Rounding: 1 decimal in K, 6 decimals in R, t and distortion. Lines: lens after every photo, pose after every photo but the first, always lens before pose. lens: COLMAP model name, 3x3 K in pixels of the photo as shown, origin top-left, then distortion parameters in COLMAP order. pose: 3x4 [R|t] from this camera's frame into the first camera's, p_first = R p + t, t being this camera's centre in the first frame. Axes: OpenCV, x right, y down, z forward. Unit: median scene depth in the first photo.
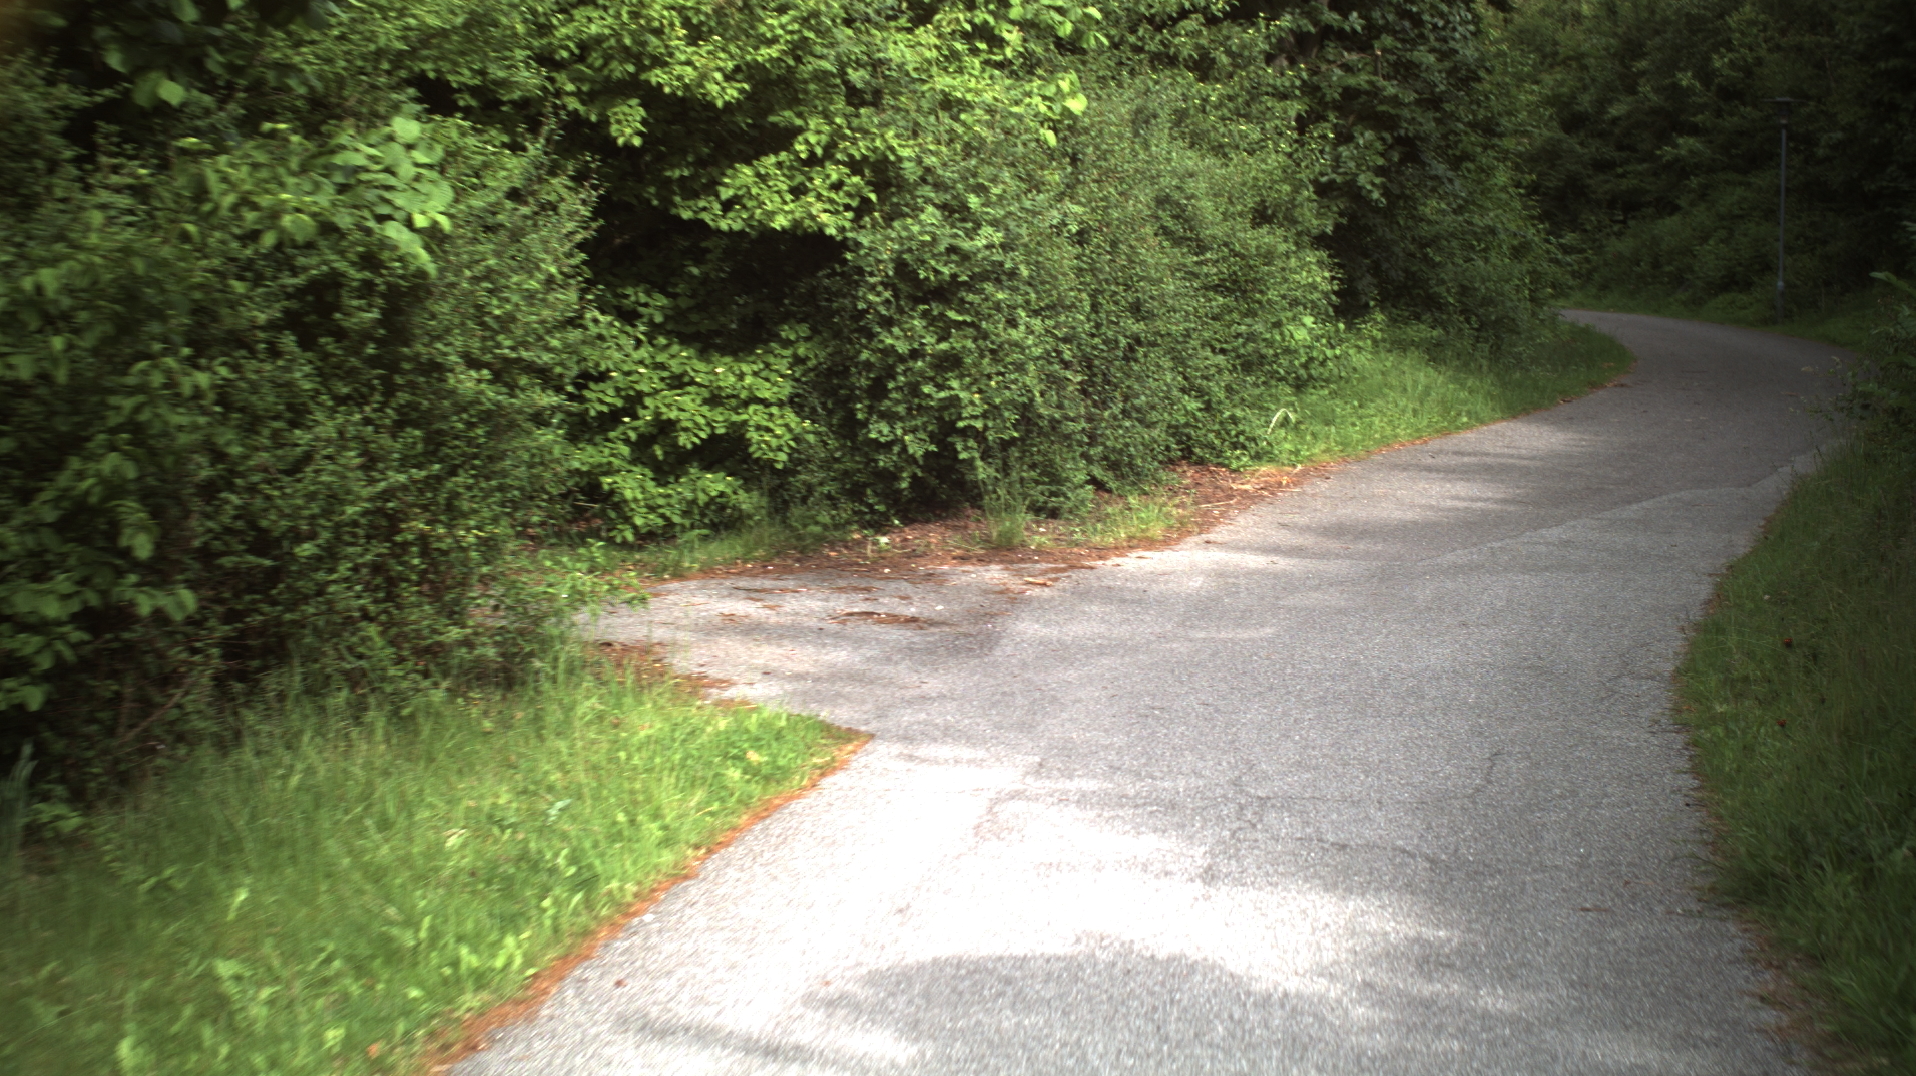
lens RADIAL K [[3477.9, 0, 956.1], [0, 3477.9, 505.1], [0, 0, 1]] dist [-0.278633, 0.000000]
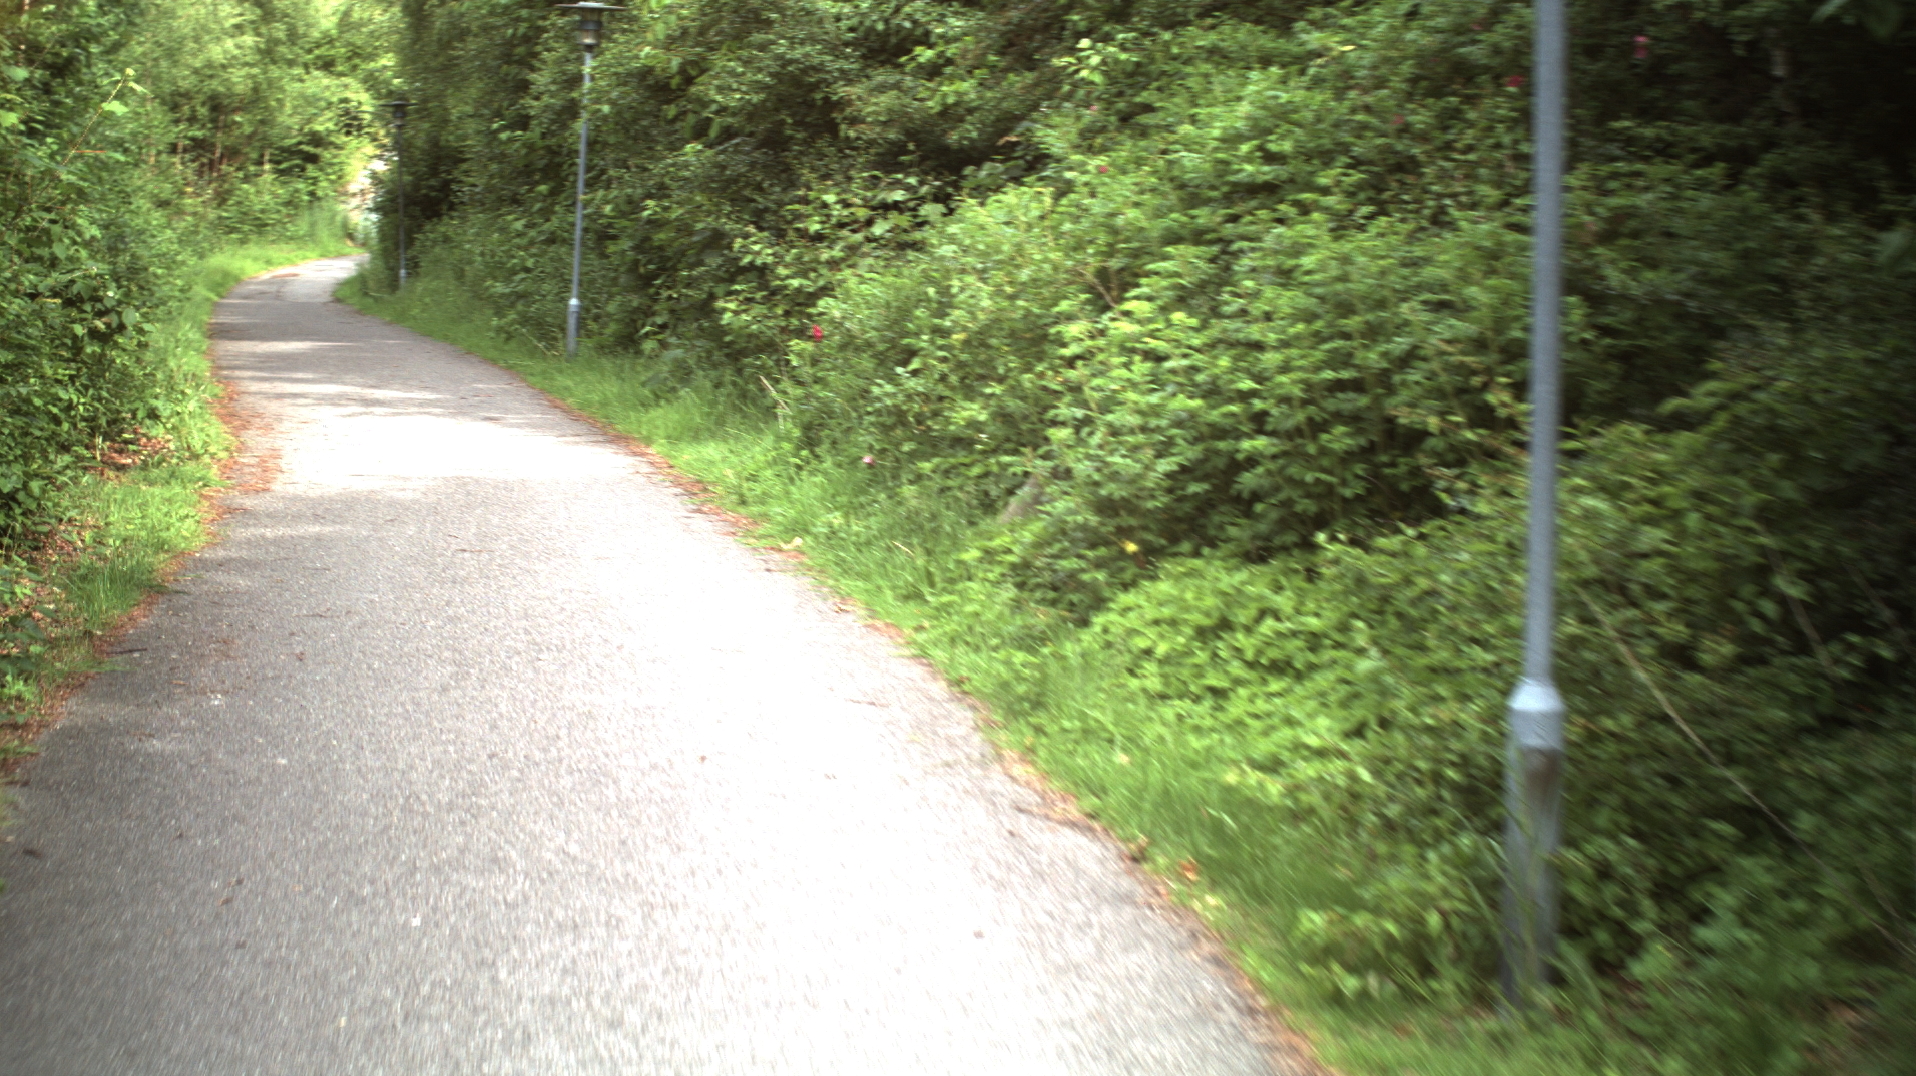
lens RADIAL K [[3477.9, 0, 953.1], [0, 3477.9, 543.0], [0, 0, 1]] dist [-0.278633, 0.000000]
pose [[0.992122, -0.020590, 0.123575, 0.540432], [0.018225, 0.999629, 0.020242, -0.198106], [-0.123946, -0.017830, 0.992129, 2.324748]]
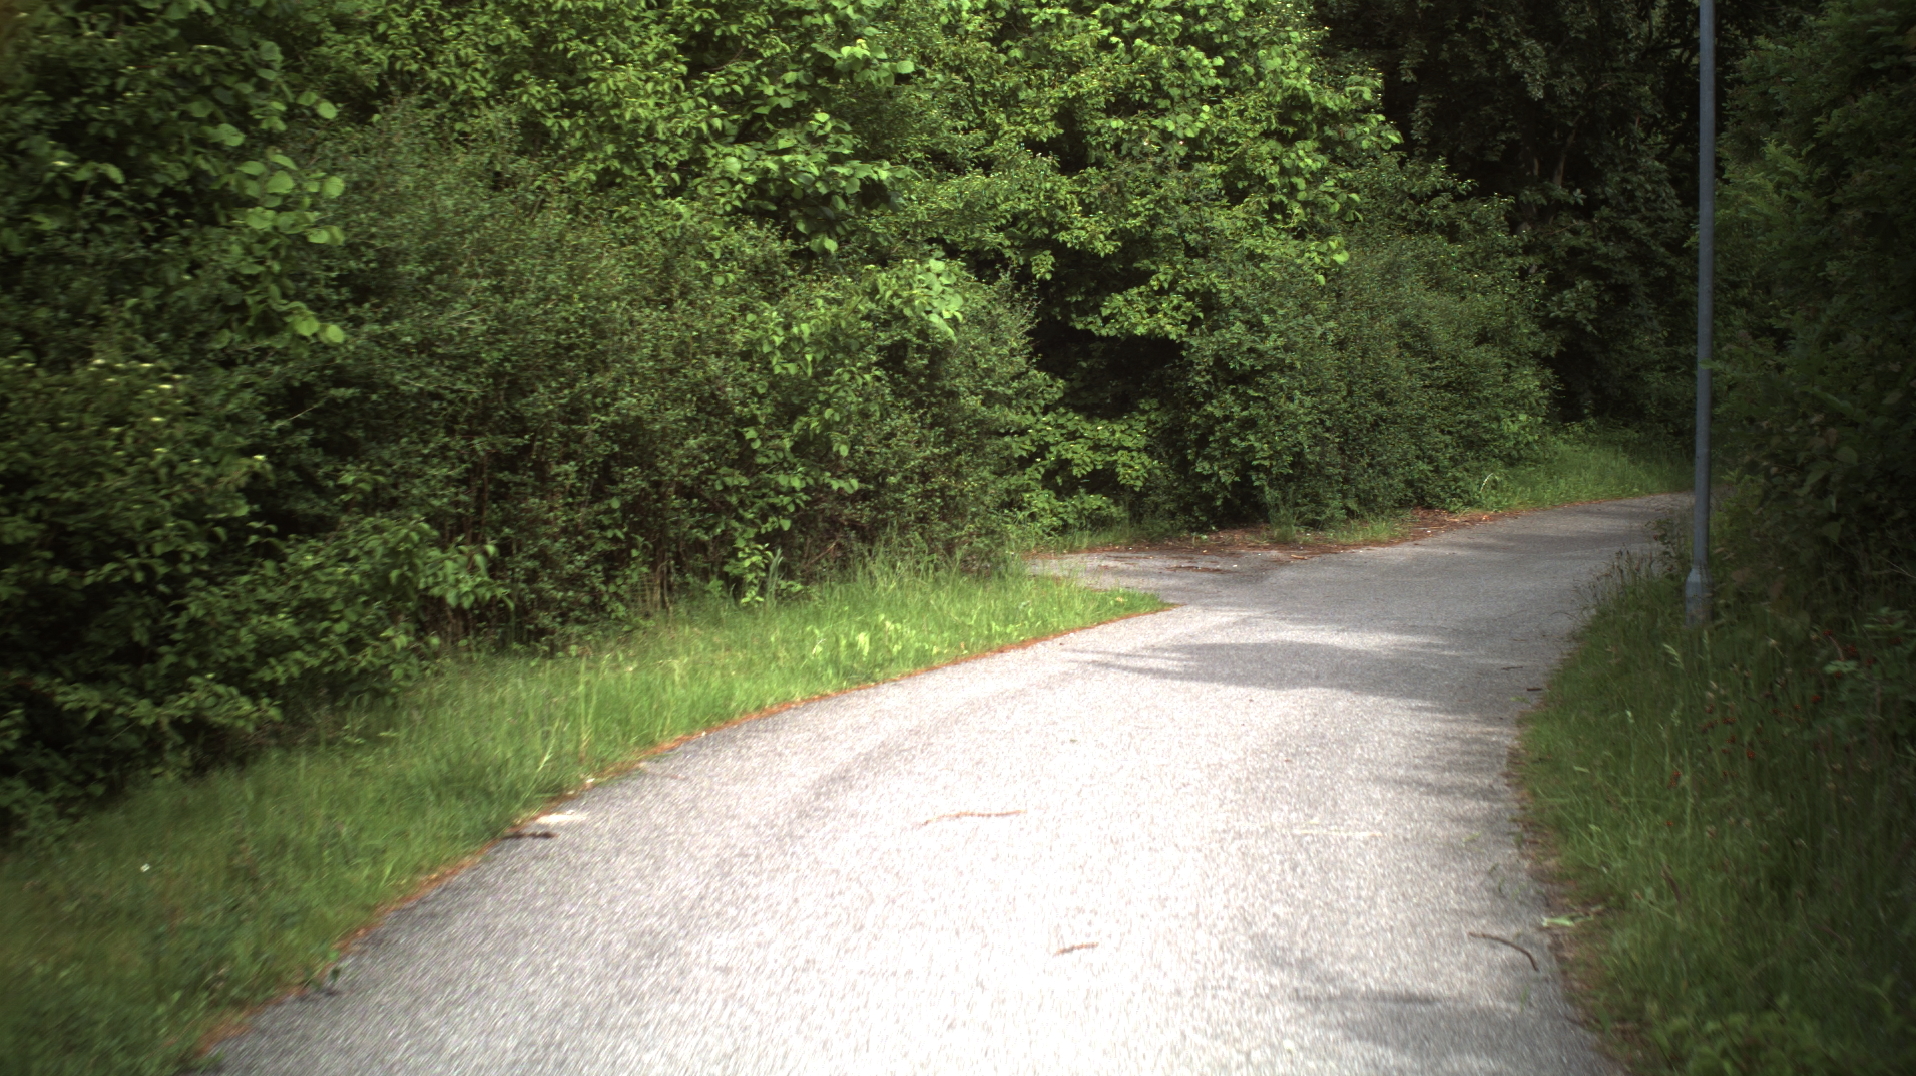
lens RADIAL K [[3477.9, 0, 967.1], [0, 3477.9, 549.1], [0, 0, 1]] dist [-0.278633, 0.000000]
pose [[0.994837, 0.015084, -0.100363, 0.028431], [-0.018185, 0.999383, -0.030051, 0.061677], [0.099847, 0.031721, 0.994497, -0.529640]]
